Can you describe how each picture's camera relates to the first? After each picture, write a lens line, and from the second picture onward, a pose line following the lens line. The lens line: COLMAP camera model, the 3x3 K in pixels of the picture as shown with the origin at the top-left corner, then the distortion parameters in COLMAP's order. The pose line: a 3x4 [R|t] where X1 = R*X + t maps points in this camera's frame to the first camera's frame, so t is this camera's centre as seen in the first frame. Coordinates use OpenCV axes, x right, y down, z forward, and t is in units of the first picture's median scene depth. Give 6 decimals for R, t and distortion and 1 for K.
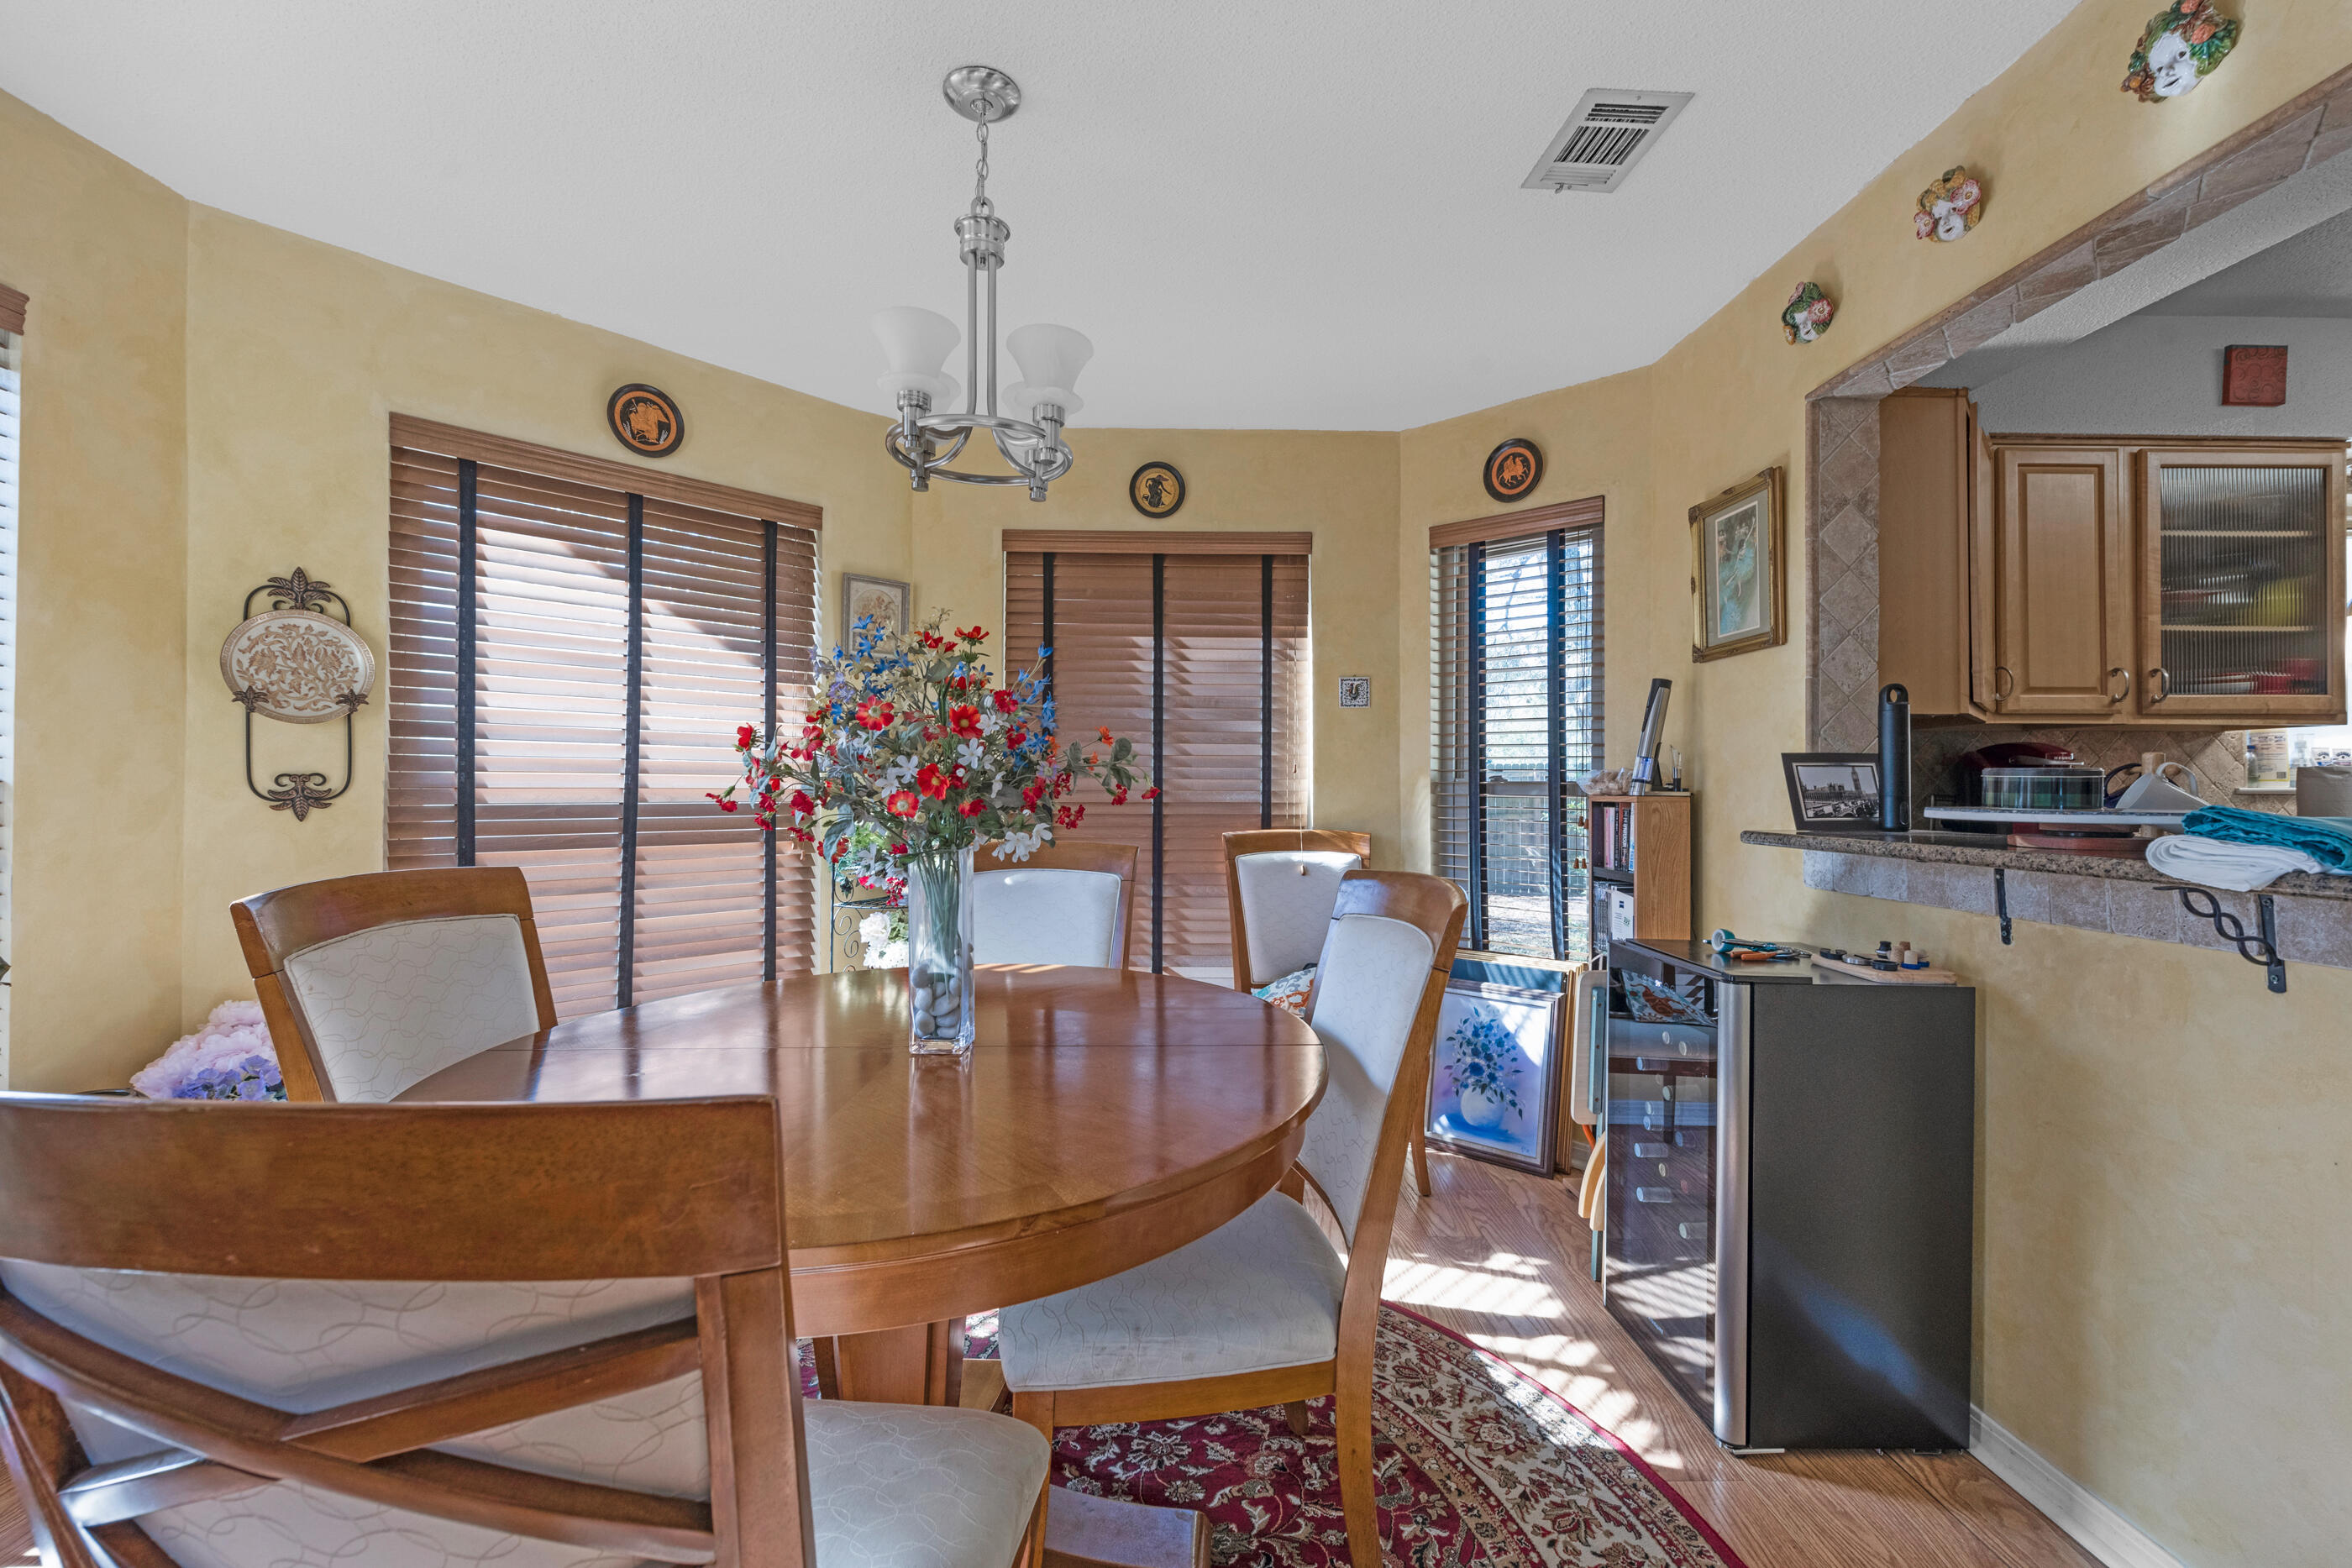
lens RADIAL K [[968.4, 0, 1176.0], [0, 968.4, 784.0], [0, 0, 1]] dist [0.005419, -0.000020]
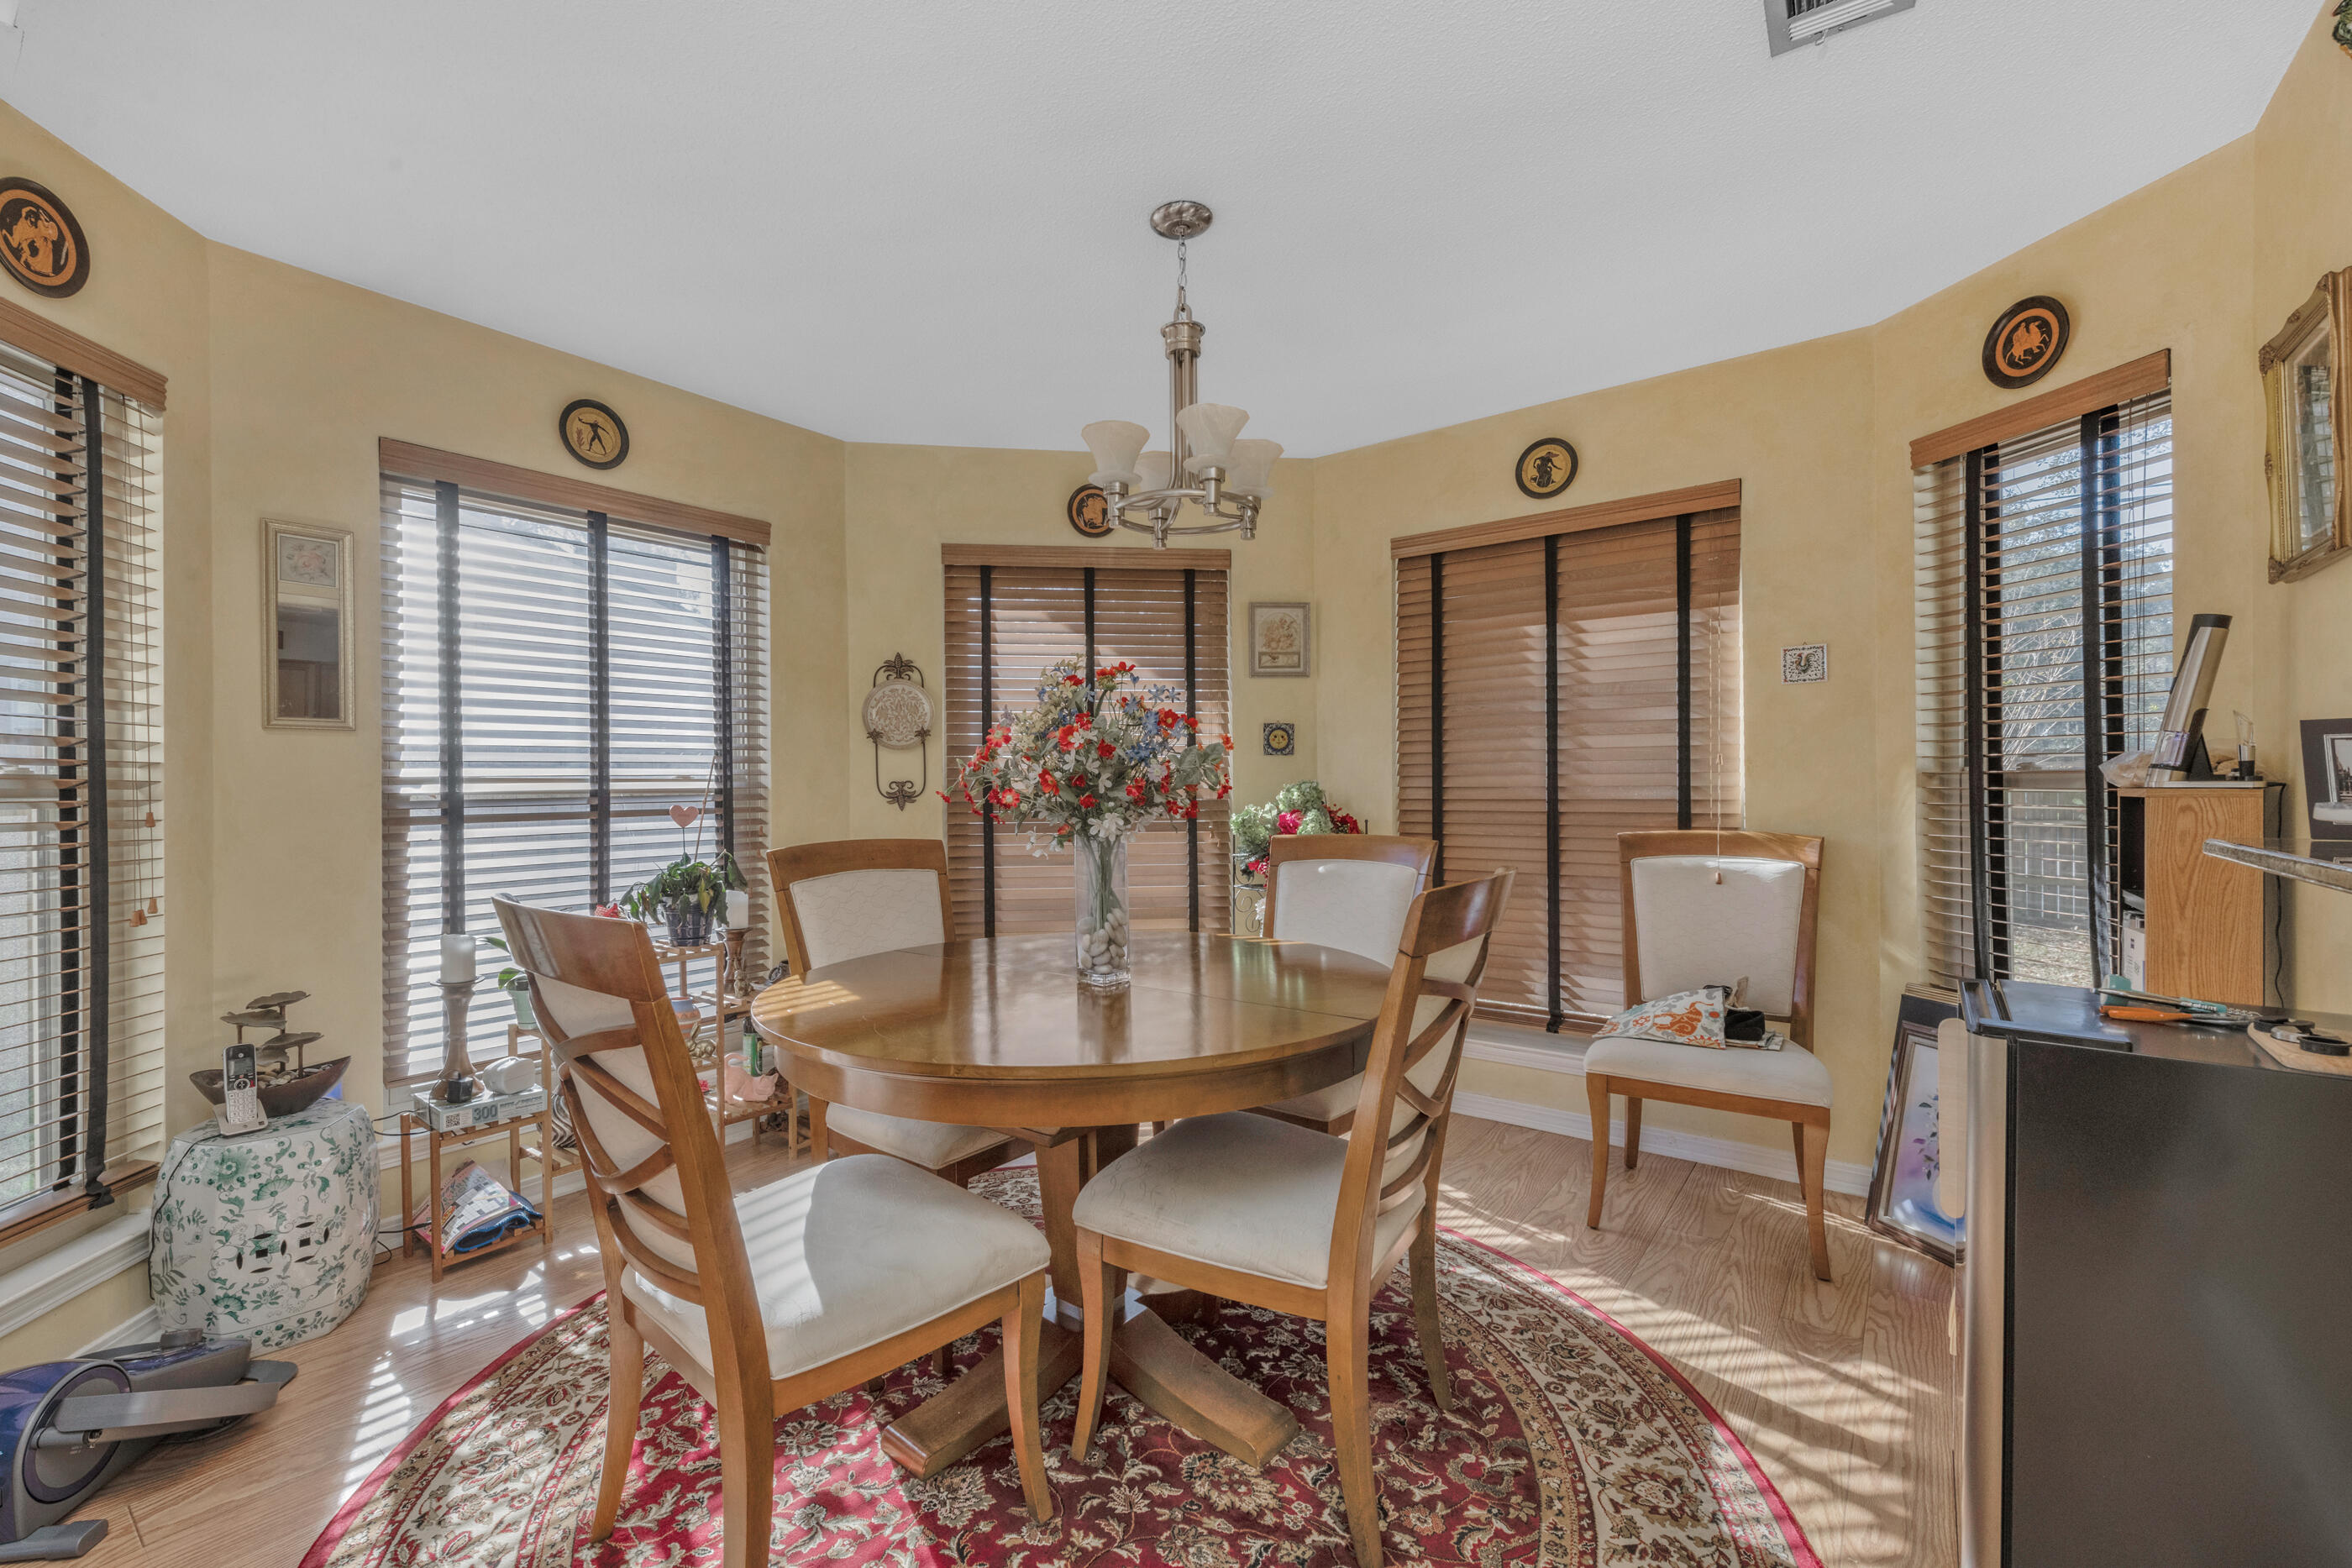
lens RADIAL K [[987.5, 0, 1121.9], [0, 987.5, 793.6], [0, 0, 1]] dist [0.001219, -0.000069]
pose [[0.767241, -0.005171, -0.641338, 0.301334], [0.012548, 0.999897, 0.006948, 0.001867], [0.641237, -0.013378, 0.767227, -0.010259]]
